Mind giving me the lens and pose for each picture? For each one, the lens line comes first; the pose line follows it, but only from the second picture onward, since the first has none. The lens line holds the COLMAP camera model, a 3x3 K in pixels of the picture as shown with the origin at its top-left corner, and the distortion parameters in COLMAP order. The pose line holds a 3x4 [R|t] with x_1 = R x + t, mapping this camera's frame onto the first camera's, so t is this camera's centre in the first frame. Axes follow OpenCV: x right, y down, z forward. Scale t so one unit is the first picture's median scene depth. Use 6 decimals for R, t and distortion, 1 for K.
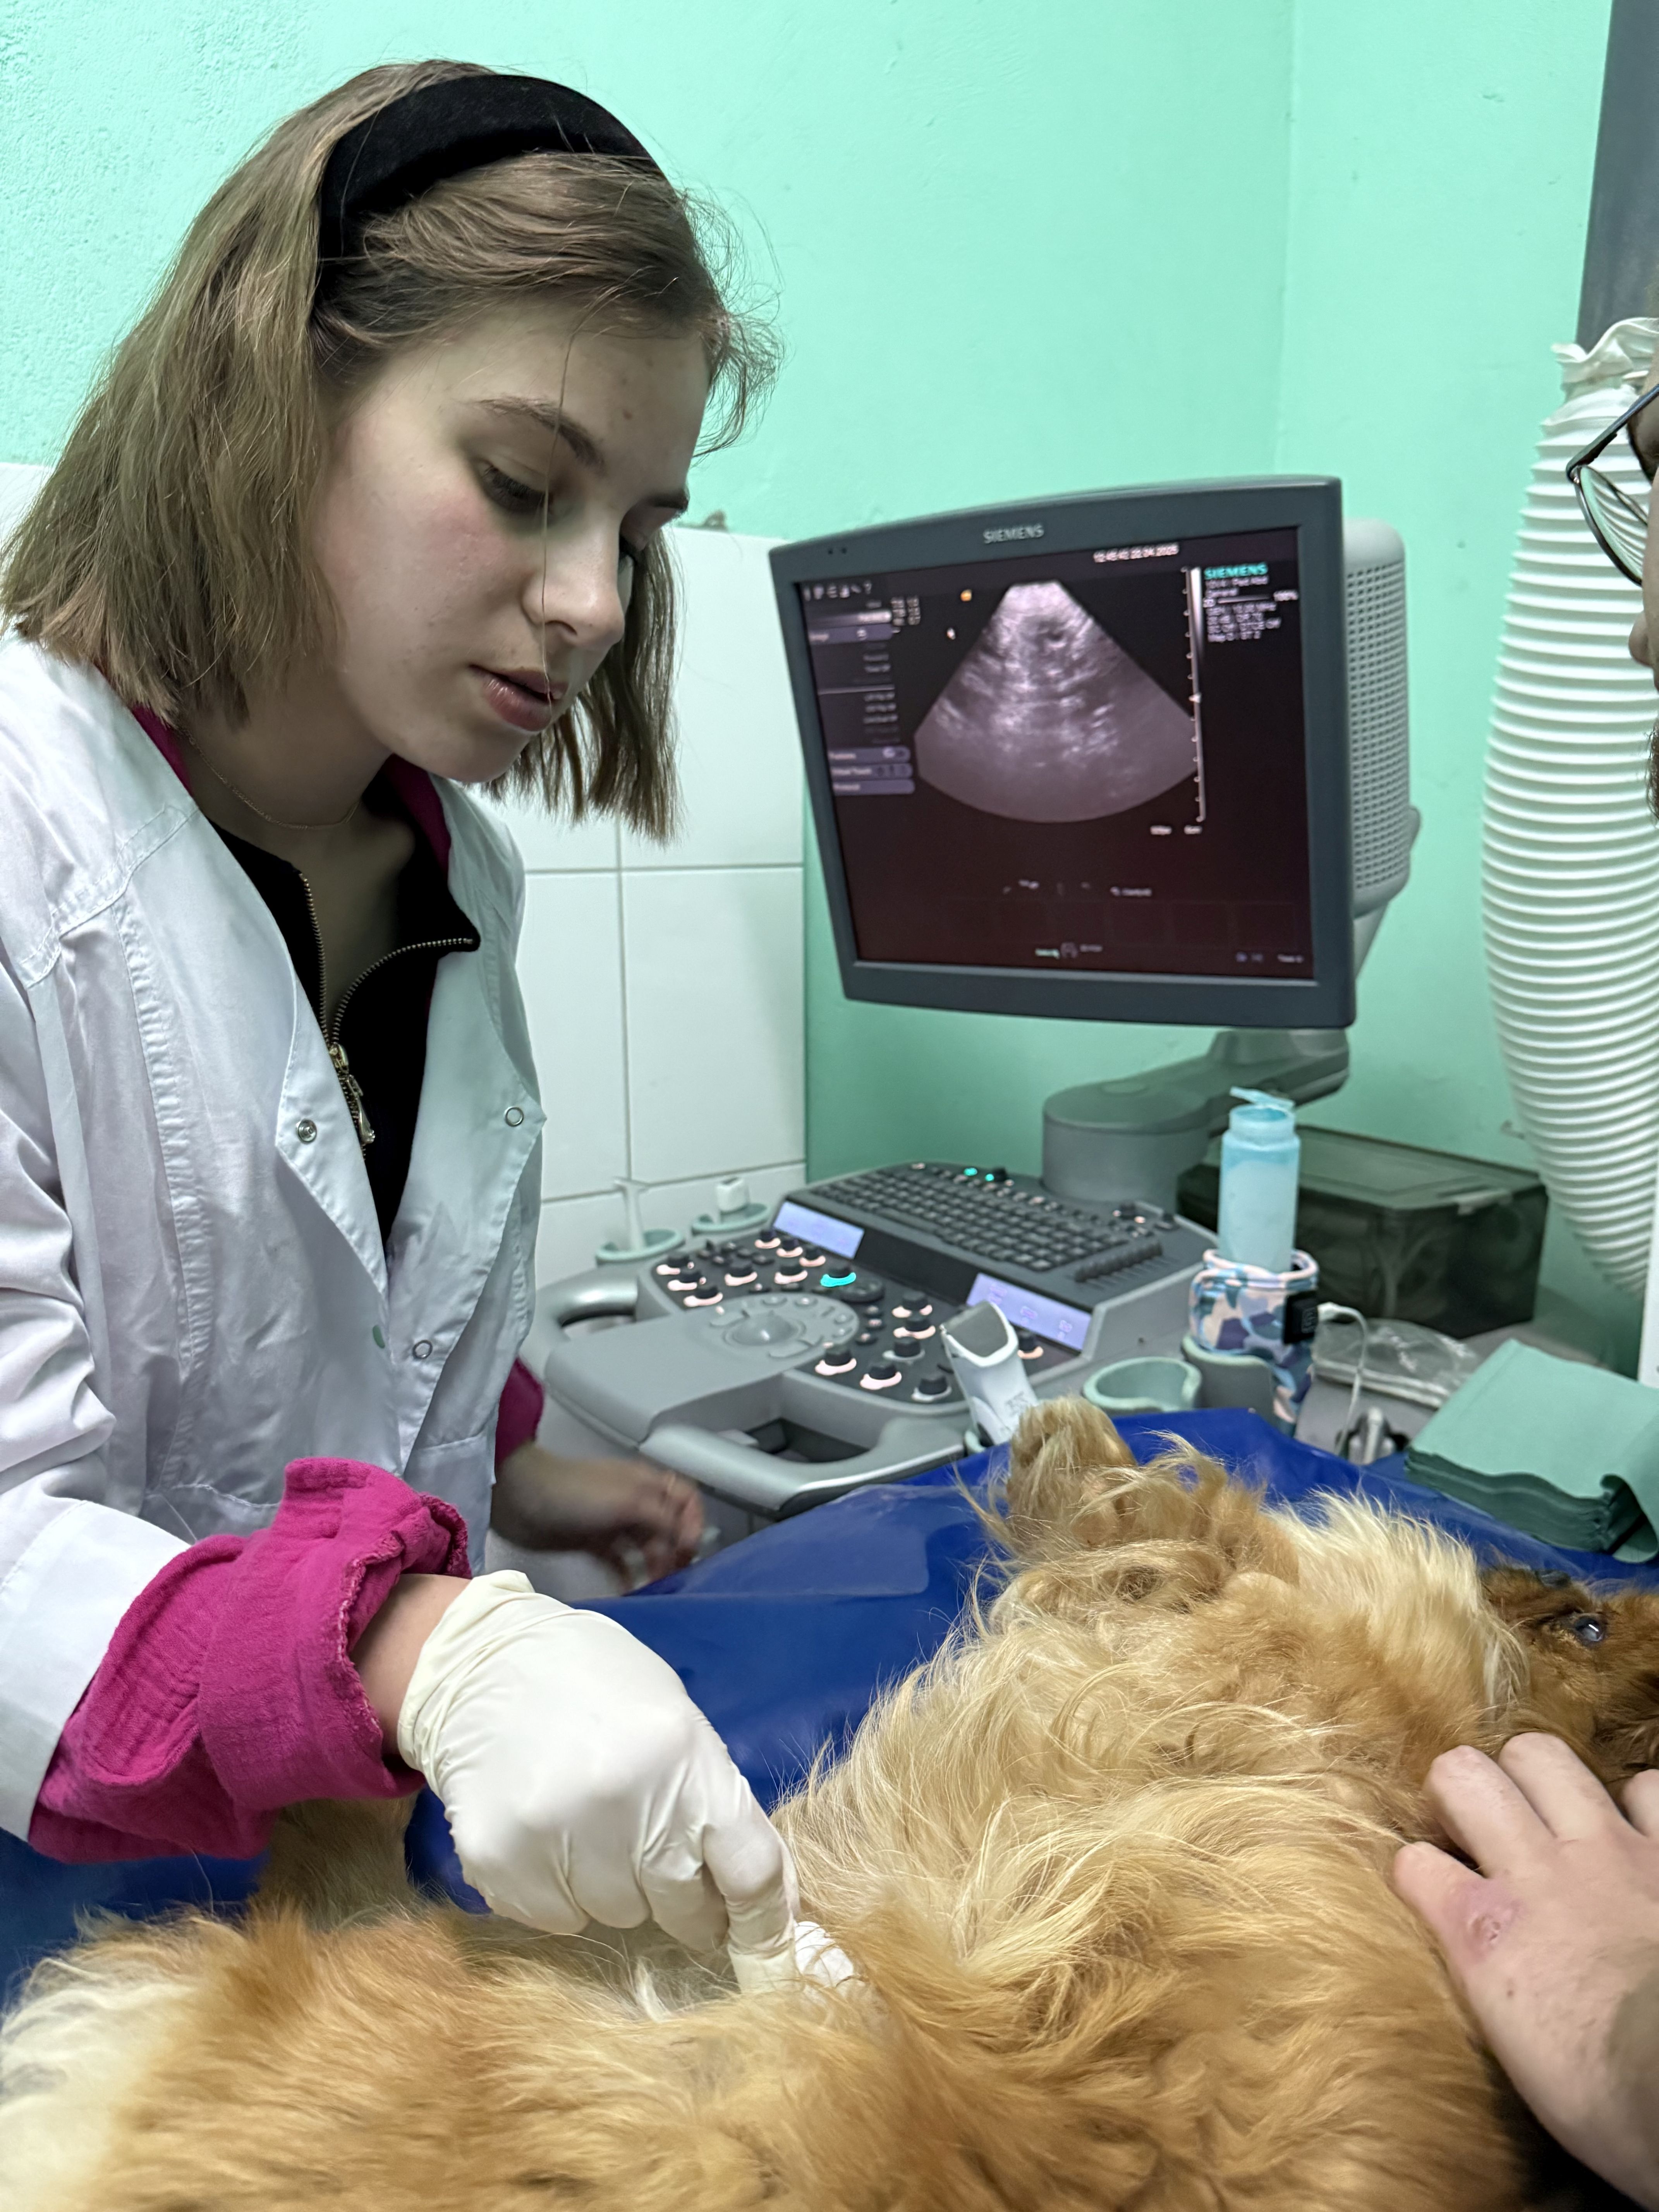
lens RADIAL K [[1577.4, 0, 864.5], [0, 1577.4, 1134.5], [0, 0, 1]] dist [0.053033, -0.043072]
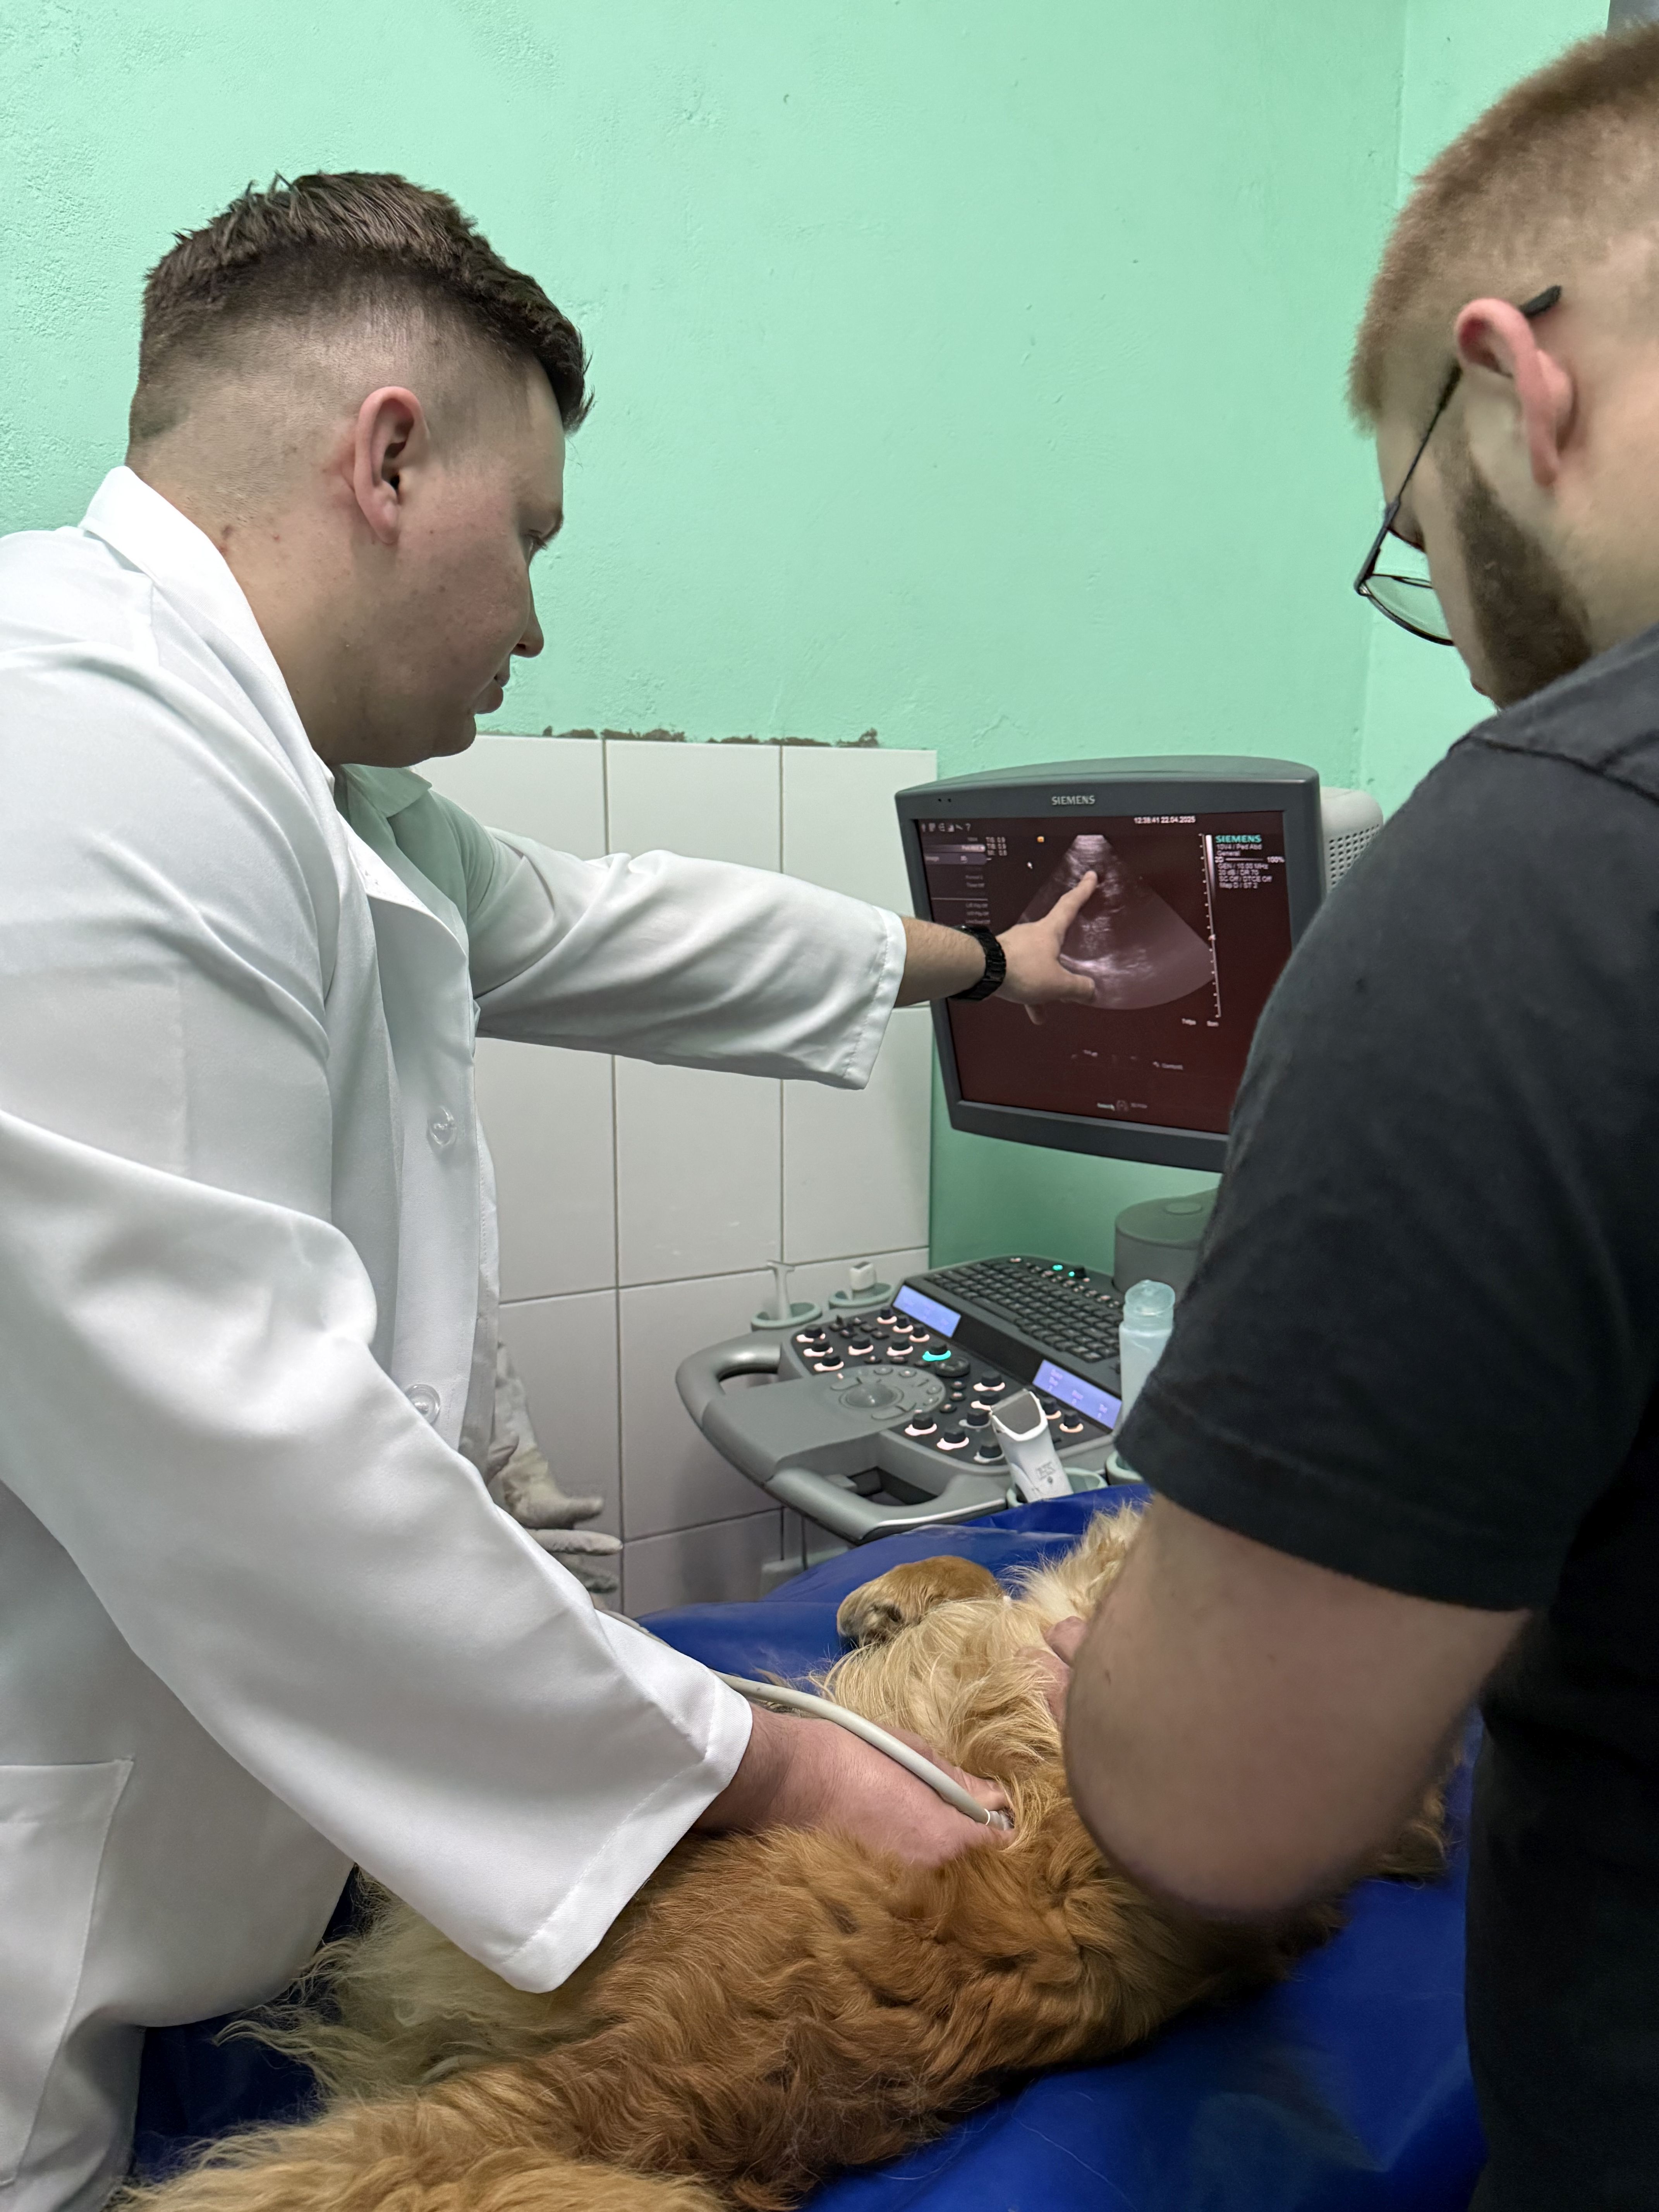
lens RADIAL K [[1568.9, 0, 829.5], [0, 1568.9, 1106.0], [0, 0, 1]] dist [0.049670, 0.000170]
pose [[0.988342, 0.030700, -0.149125, 0.085430], [-0.035242, 0.998989, -0.027913, -0.073417], [0.148117, 0.032843, 0.988424, -0.270292]]
